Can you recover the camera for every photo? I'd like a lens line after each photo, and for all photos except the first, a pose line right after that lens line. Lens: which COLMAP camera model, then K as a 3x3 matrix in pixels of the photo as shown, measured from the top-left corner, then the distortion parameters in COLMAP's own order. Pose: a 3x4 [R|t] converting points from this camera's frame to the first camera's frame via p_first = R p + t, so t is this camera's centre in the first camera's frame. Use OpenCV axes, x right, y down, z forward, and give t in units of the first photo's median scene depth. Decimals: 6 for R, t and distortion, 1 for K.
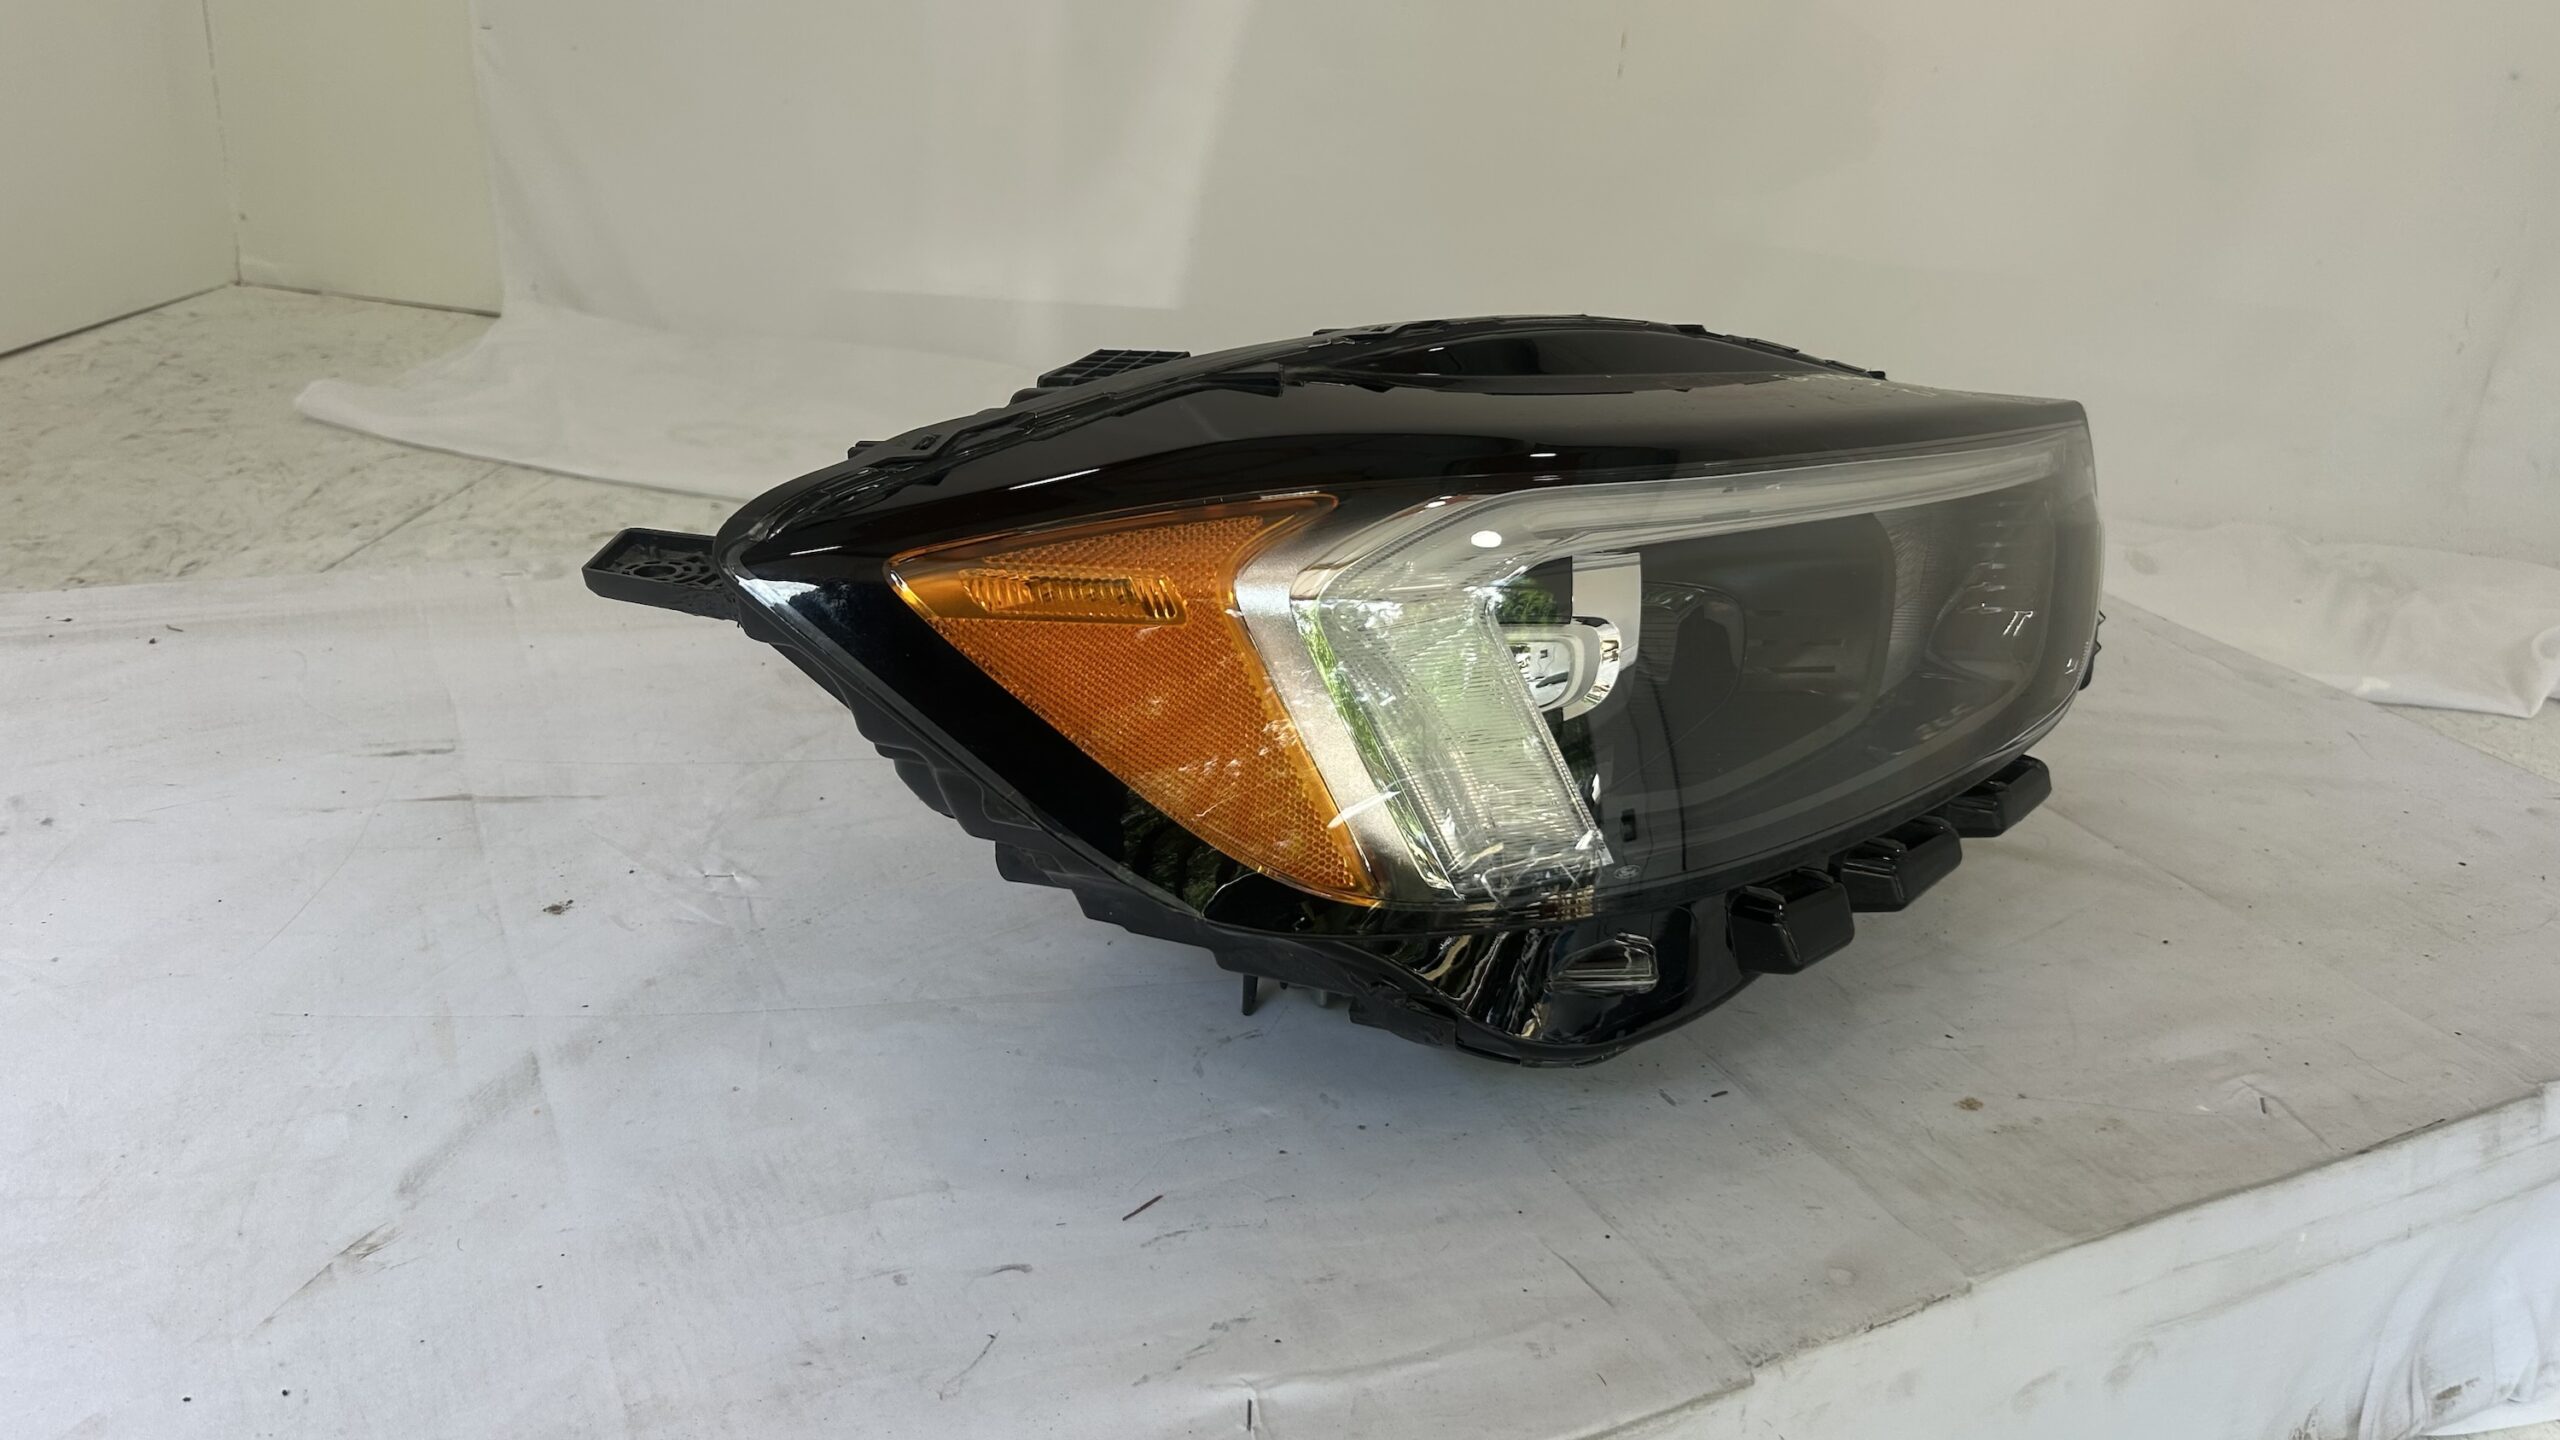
lens RADIAL K [[1986.1, 0, 1273.5], [0, 1986.1, 712.9], [0, 0, 1]] dist [0.016916, -0.025232]
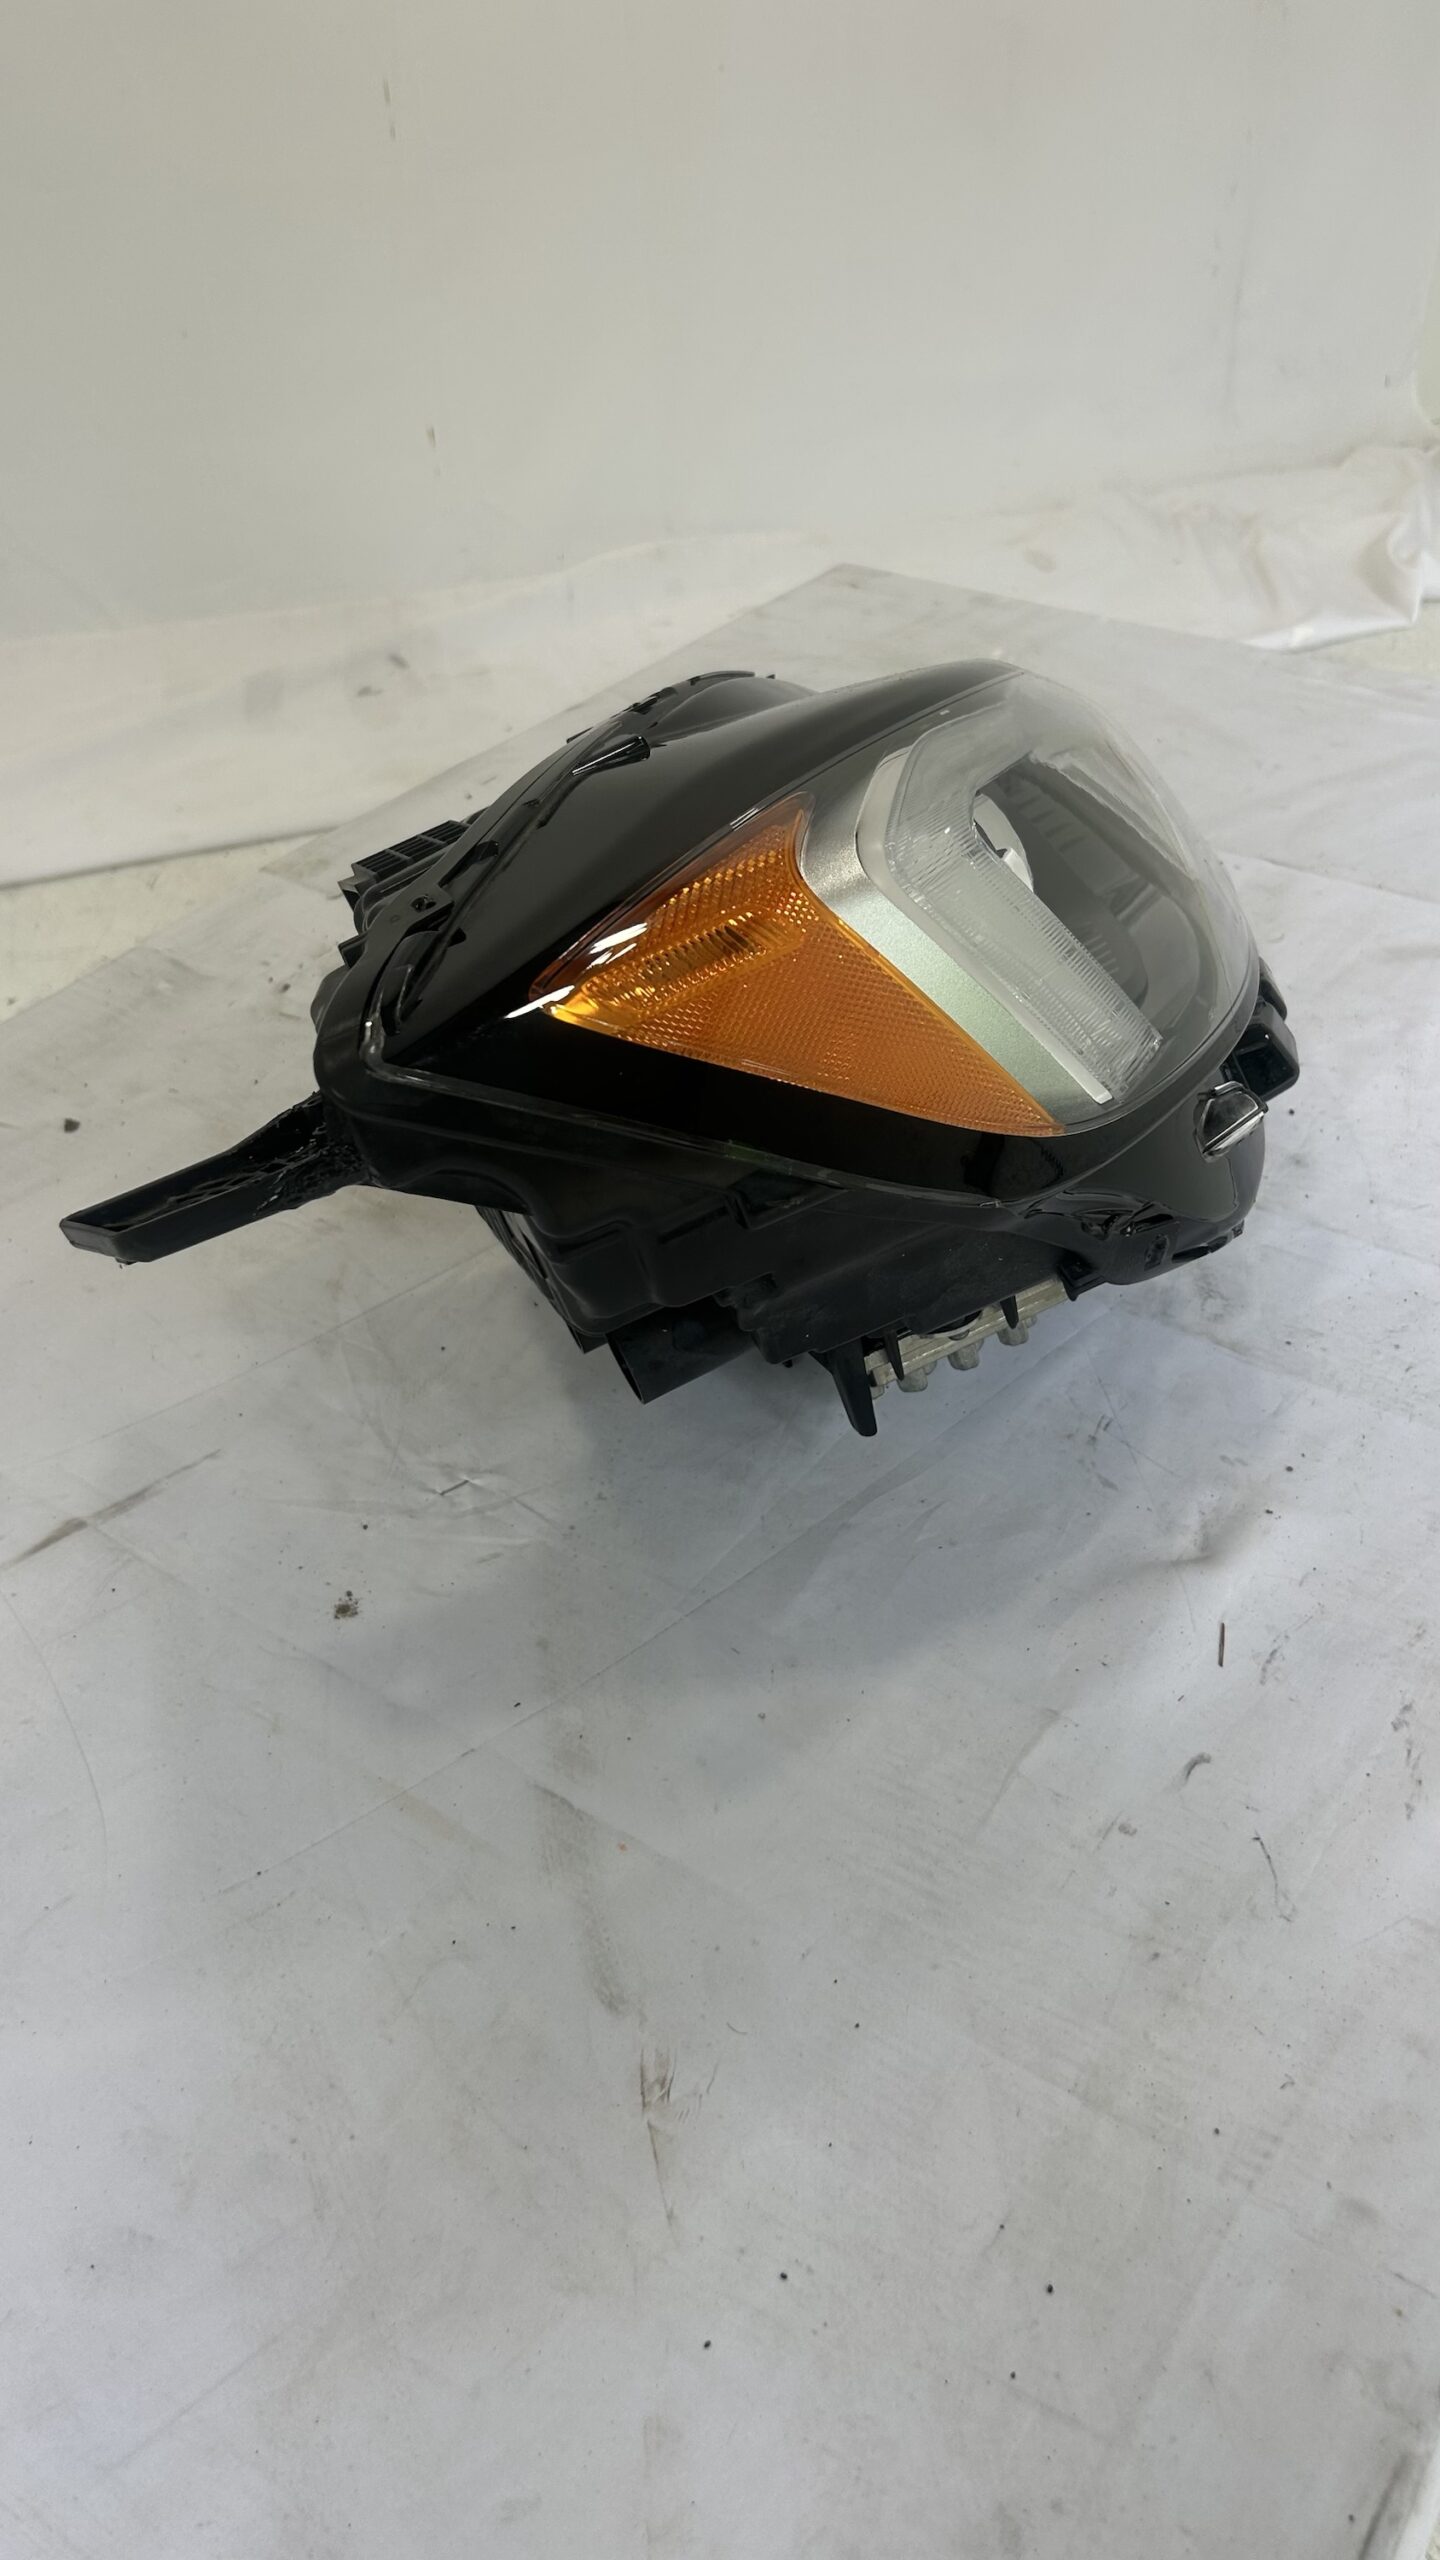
lens RADIAL K [[1986.1, 0, 773.1], [0, 1986.1, 1260.5], [0, 0, 1]] dist [0.016916, -0.025232]
pose [[0.859726, -0.378879, 0.342524, -0.533422], [0.277808, 0.909624, 0.308879, -0.306169], [-0.428596, -0.170395, 0.887283, 0.228414]]
